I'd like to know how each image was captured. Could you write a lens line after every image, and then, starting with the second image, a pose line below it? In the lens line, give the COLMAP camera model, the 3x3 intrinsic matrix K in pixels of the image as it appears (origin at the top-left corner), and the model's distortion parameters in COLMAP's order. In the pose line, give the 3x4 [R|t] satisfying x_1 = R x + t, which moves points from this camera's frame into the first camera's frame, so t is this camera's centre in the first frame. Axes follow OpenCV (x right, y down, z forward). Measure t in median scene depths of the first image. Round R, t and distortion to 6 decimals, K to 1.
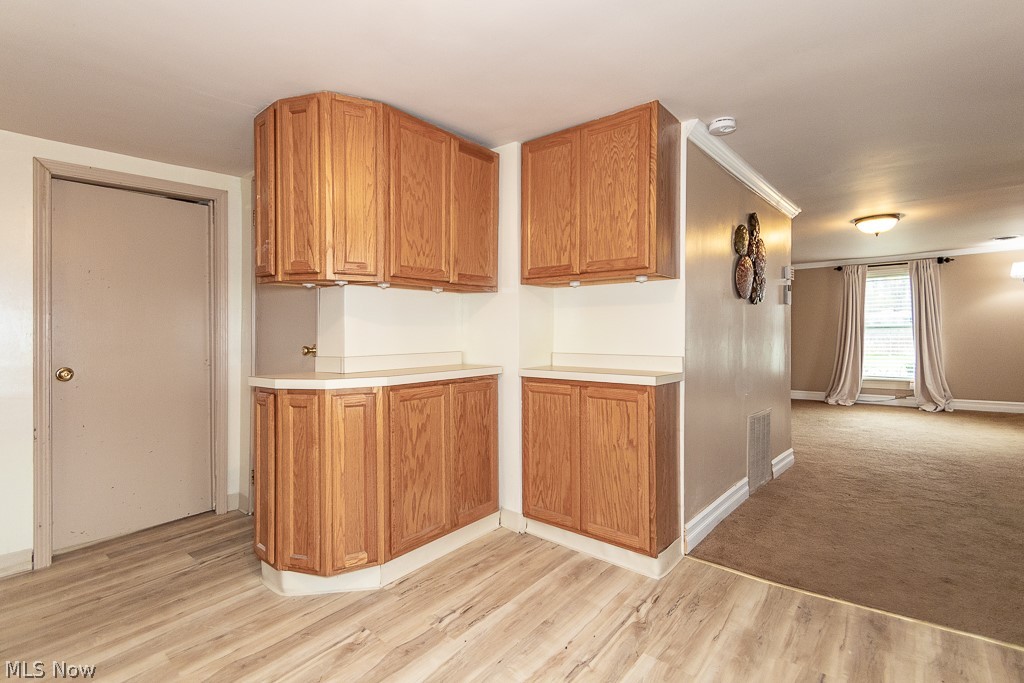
lens RADIAL K [[479.9, 0, 511.1], [0, 479.9, 327.8], [0, 0, 1]] dist [-0.000299, -0.000782]
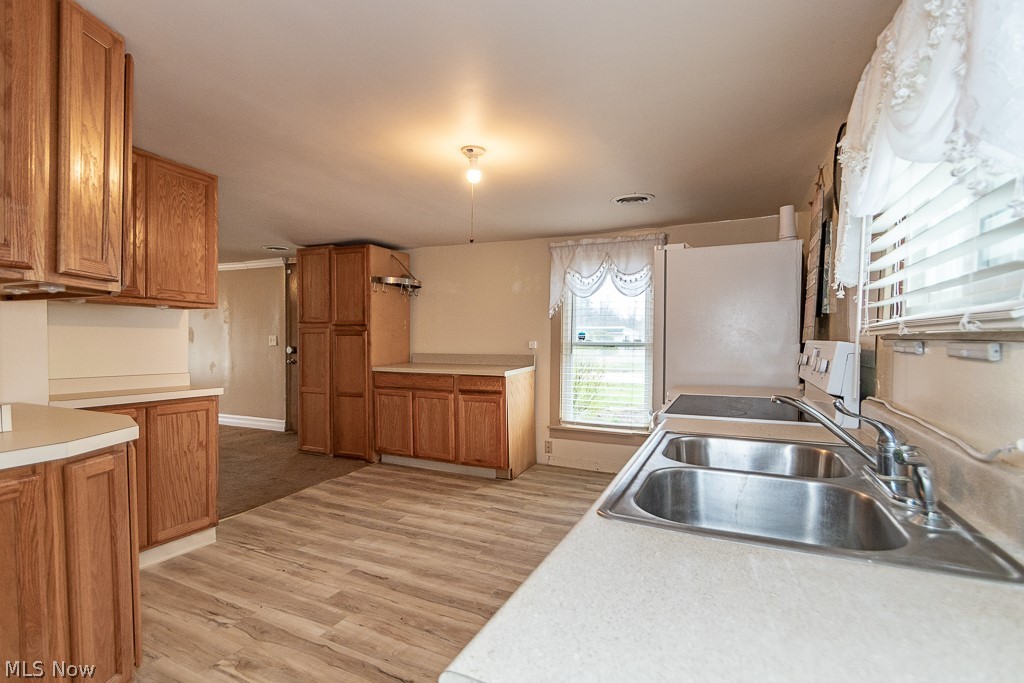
lens RADIAL K [[478.4, 0, 512.8], [0, 478.4, 348.7], [0, 0, 1]] dist [0.000254, -0.000096]
pose [[-0.260472, -0.014248, 0.965376, -1.108834], [-0.012379, 0.999858, 0.011417, -0.027798], [-0.965402, -0.008977, -0.260612, 0.536345]]
